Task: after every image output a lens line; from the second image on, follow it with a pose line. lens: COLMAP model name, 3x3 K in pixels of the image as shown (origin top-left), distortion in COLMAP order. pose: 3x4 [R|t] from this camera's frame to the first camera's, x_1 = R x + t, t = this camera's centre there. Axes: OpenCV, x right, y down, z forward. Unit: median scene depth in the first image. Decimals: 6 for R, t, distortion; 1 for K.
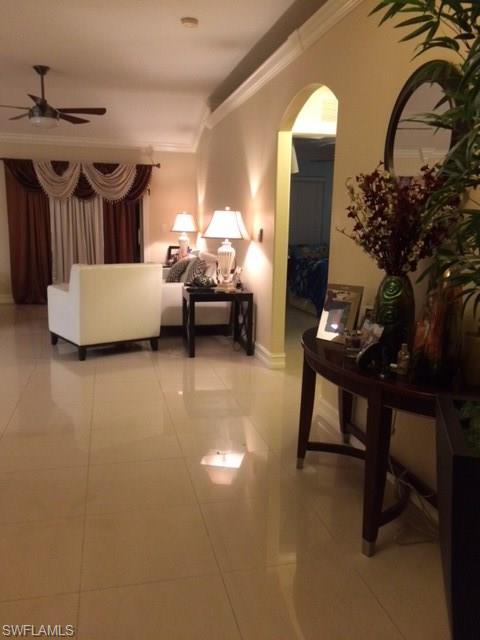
lens RADIAL K [[544.7, 0, 240.0], [0, 544.7, 320.0], [0, 0, 1]] dist [0.045400, -0.014208]
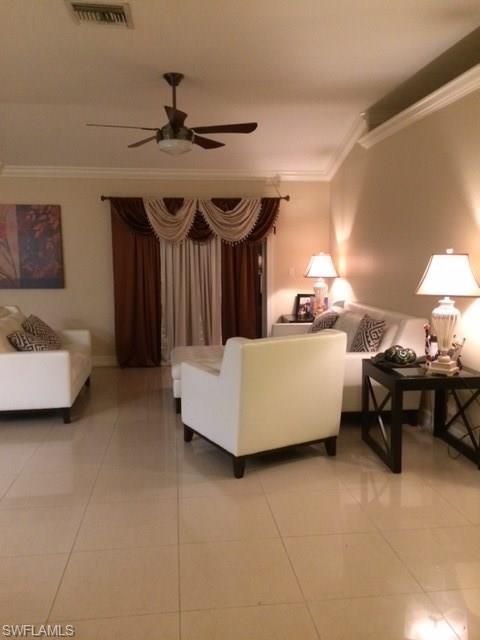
lens RADIAL K [[544.7, 0, 240.0], [0, 544.7, 320.0], [0, 0, 1]] dist [0.045400, -0.014208]
pose [[0.992556, -0.011830, -0.121217, -0.126438], [0.004450, 0.998129, -0.060976, -0.050871], [0.121711, 0.059982, 0.990751, 0.193653]]
